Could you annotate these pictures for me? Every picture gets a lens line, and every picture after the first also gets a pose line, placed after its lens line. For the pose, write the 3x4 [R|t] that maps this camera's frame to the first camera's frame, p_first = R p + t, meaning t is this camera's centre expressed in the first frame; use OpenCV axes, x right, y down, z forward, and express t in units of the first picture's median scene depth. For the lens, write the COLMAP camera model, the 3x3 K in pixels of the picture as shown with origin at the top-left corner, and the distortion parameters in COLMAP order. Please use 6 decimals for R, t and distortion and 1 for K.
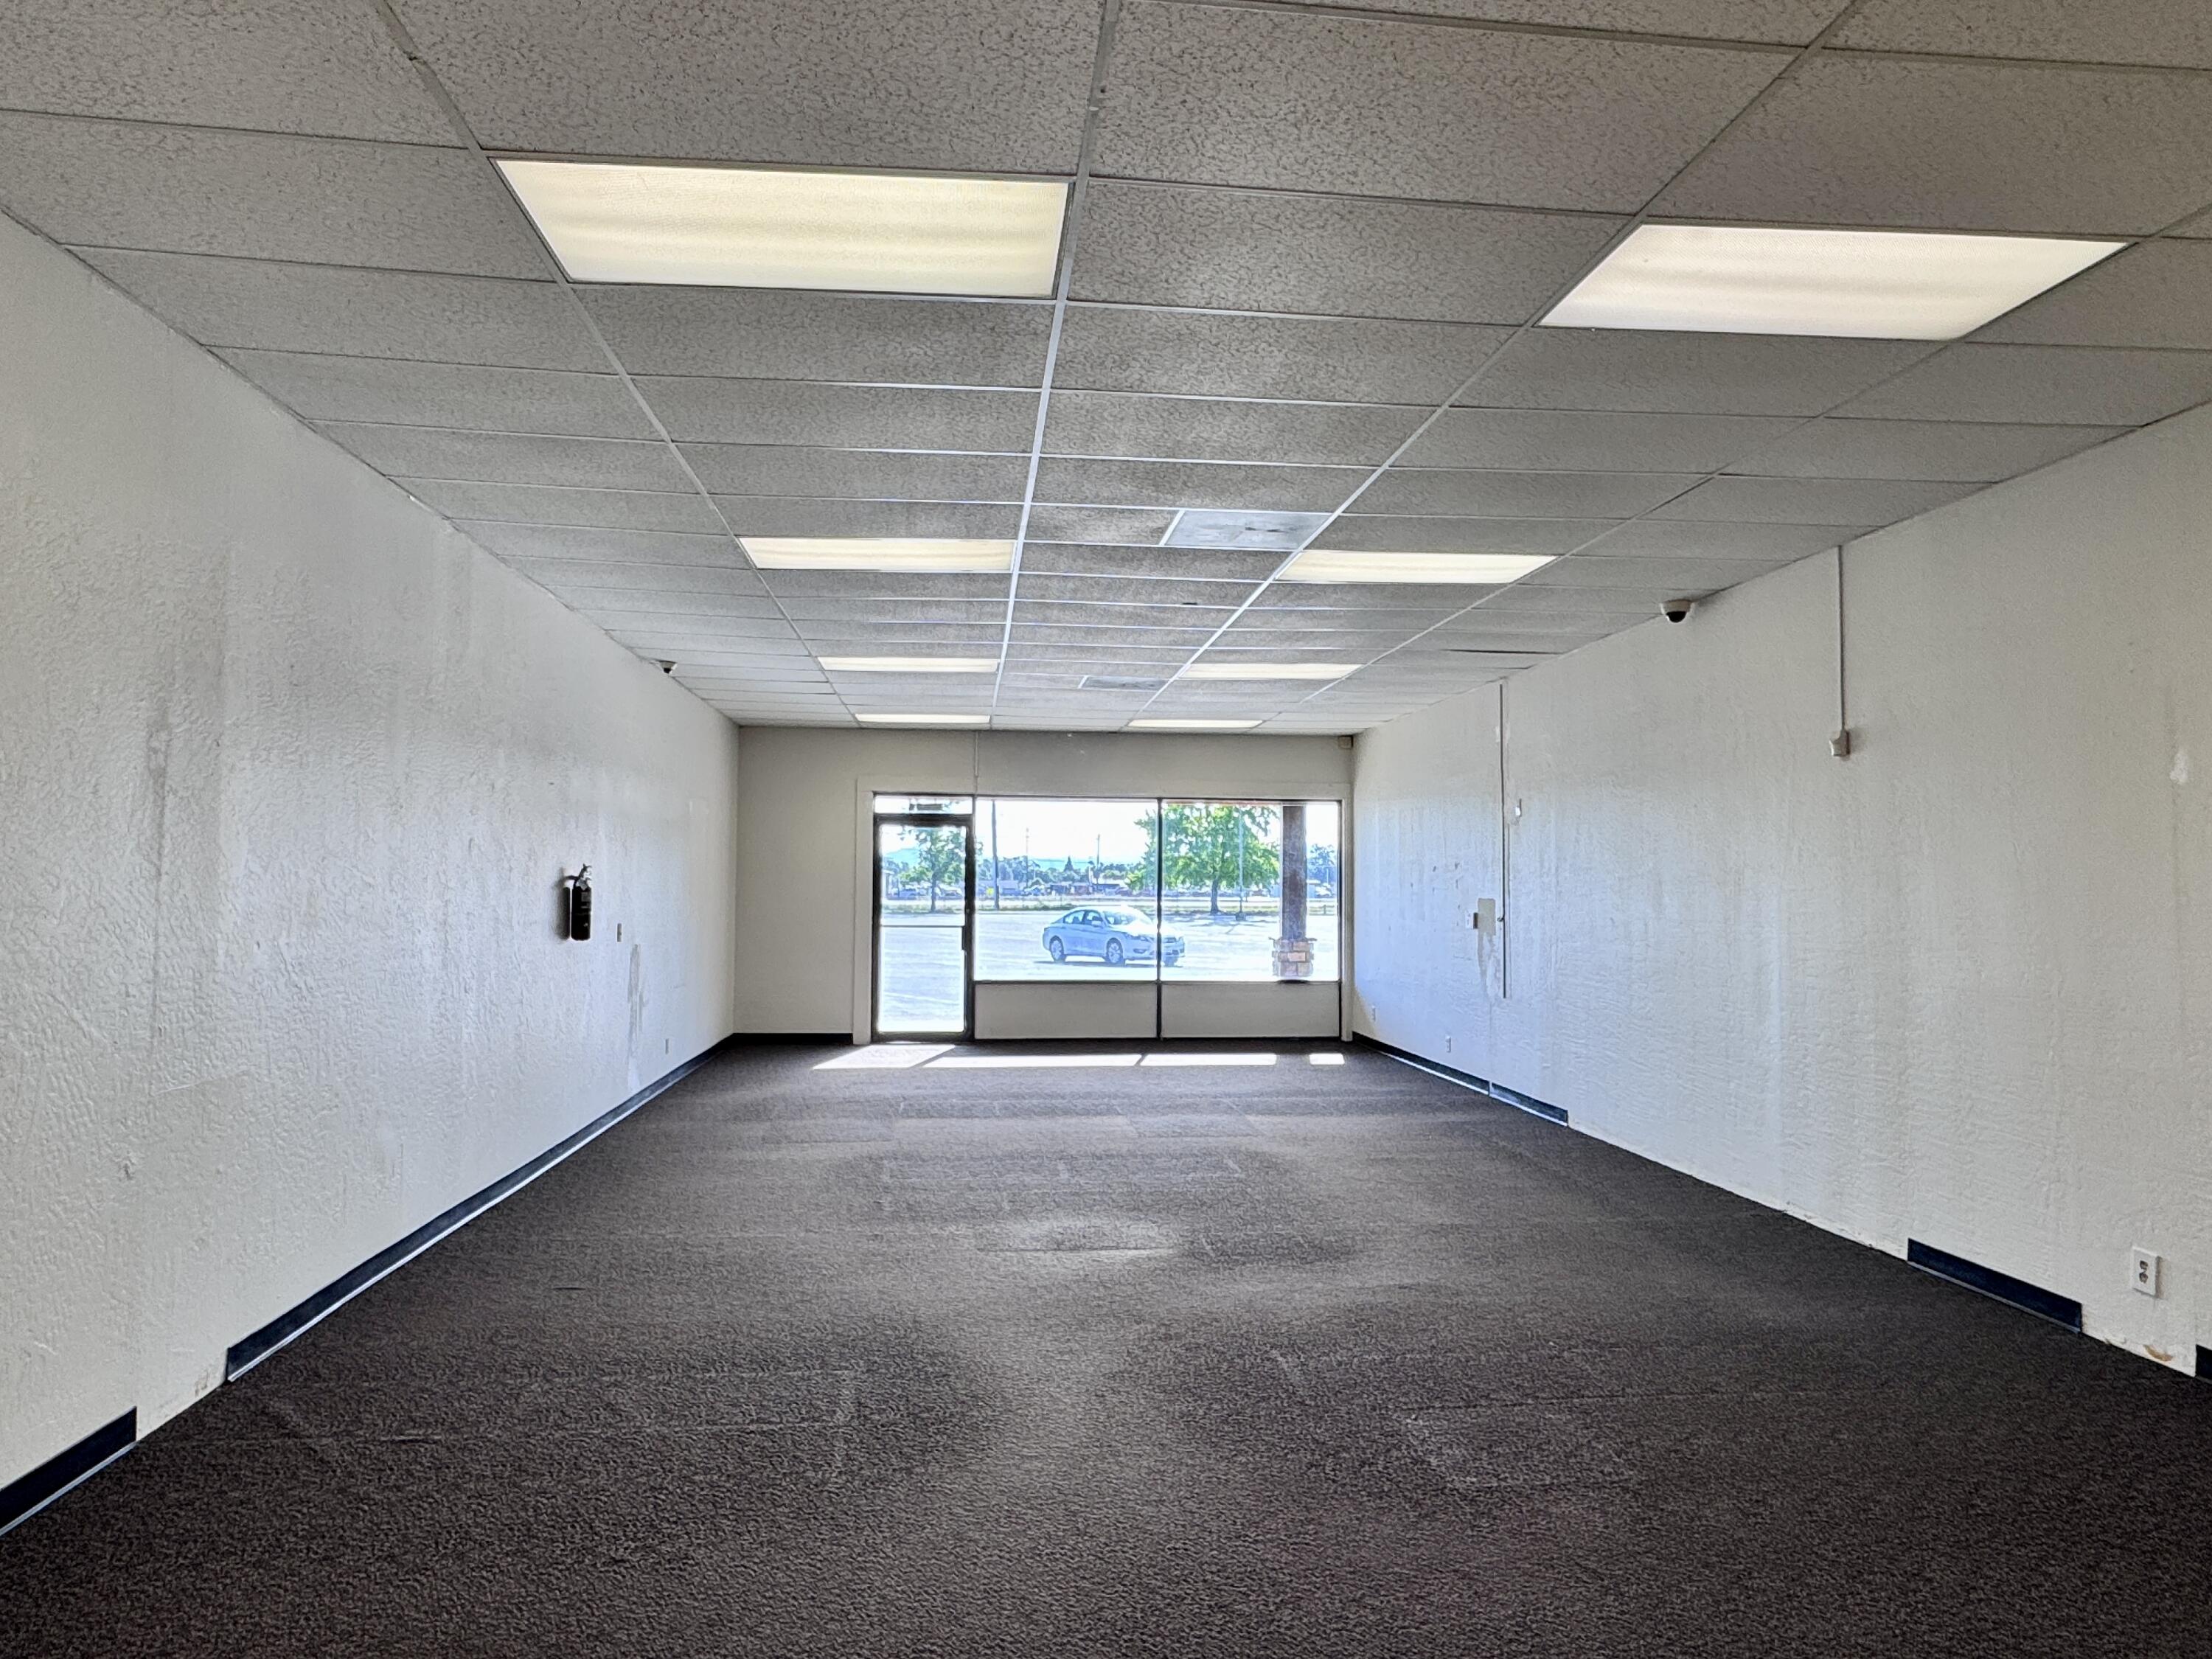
lens RADIAL K [[1356.5, 0, 1103.8], [0, 1356.5, 835.1], [0, 0, 1]] dist [0.002089, 0.000341]
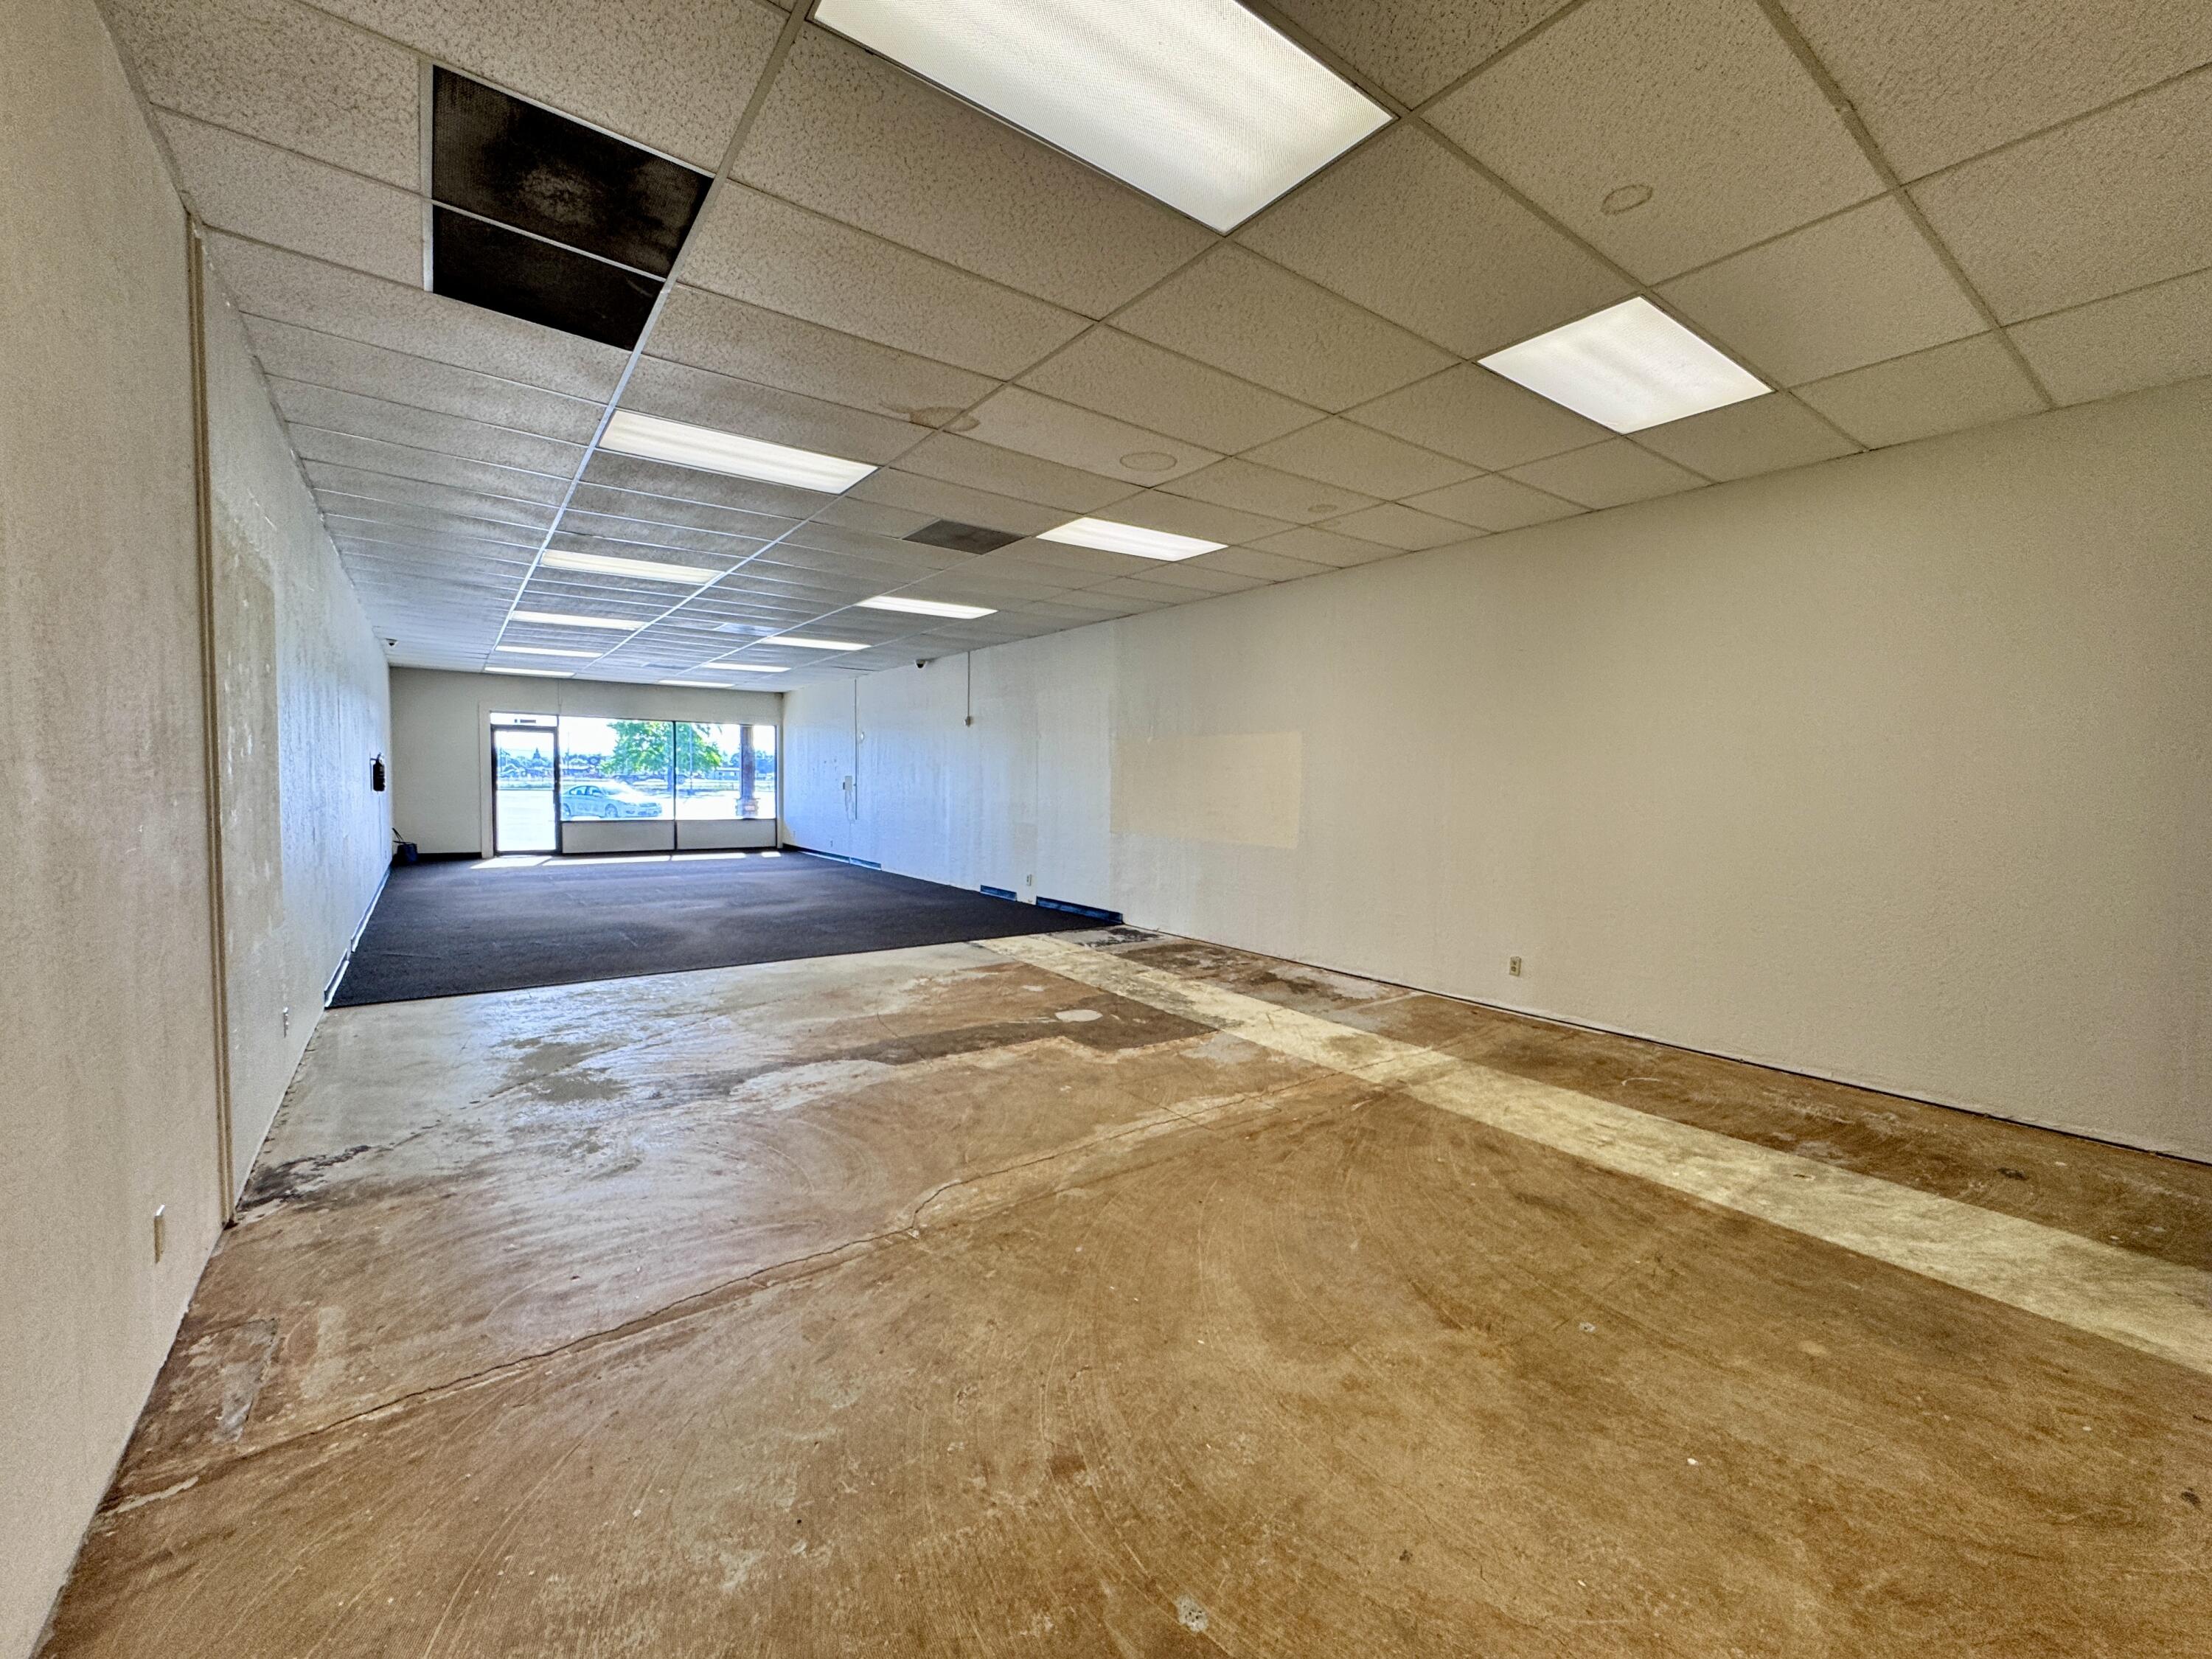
lens RADIAL K [[895.6, 0, 1102.6], [0, 895.6, 833.4], [0, 0, 1]] dist [0.000418, -0.000034]
pose [[0.858538, -0.023743, 0.512200, -0.092735], [-0.029557, 0.994975, 0.095664, -0.009484], [-0.511898, -0.097270, 0.853522, -0.383691]]
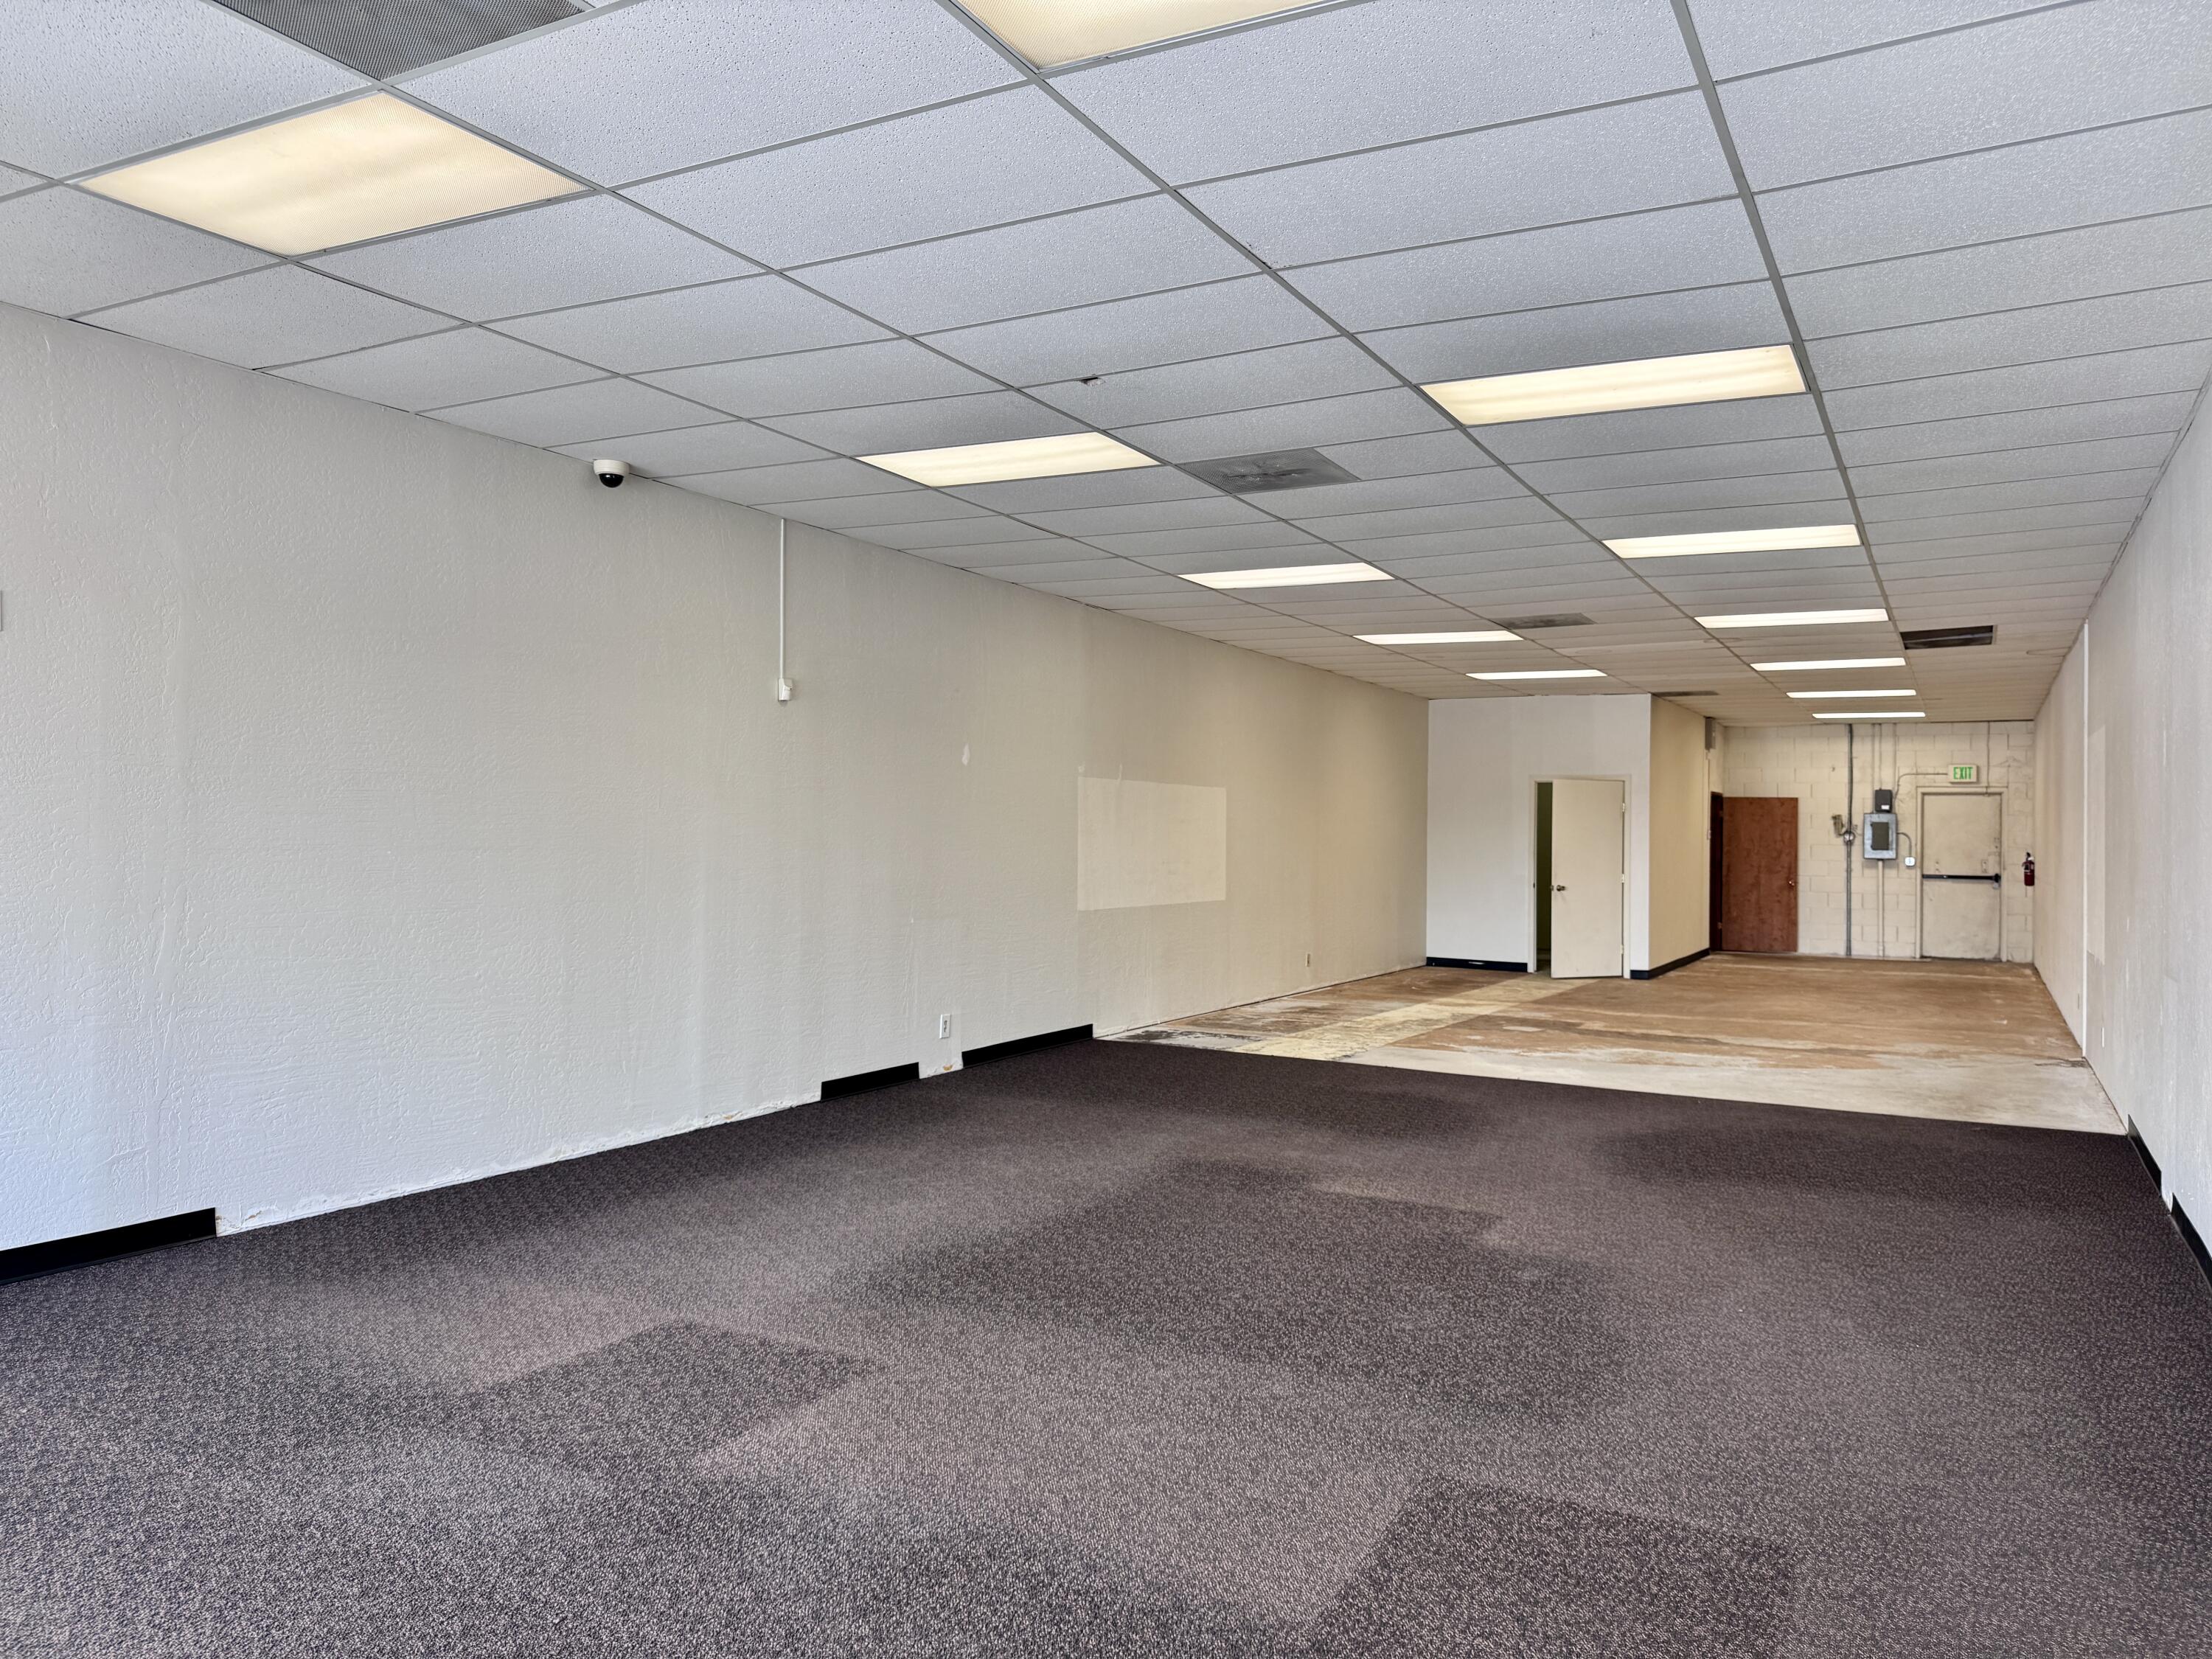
lens RADIAL K [[1577.5, 0, 1108.1], [0, 1577.5, 832.3], [0, 0, 1]] dist [-0.001003, -0.000255]
pose [[-0.826413, -0.008661, 0.562997, -0.216334], [-0.033794, 0.998842, -0.034240, 0.043891], [-0.562049, -0.047322, -0.825749, 0.933855]]
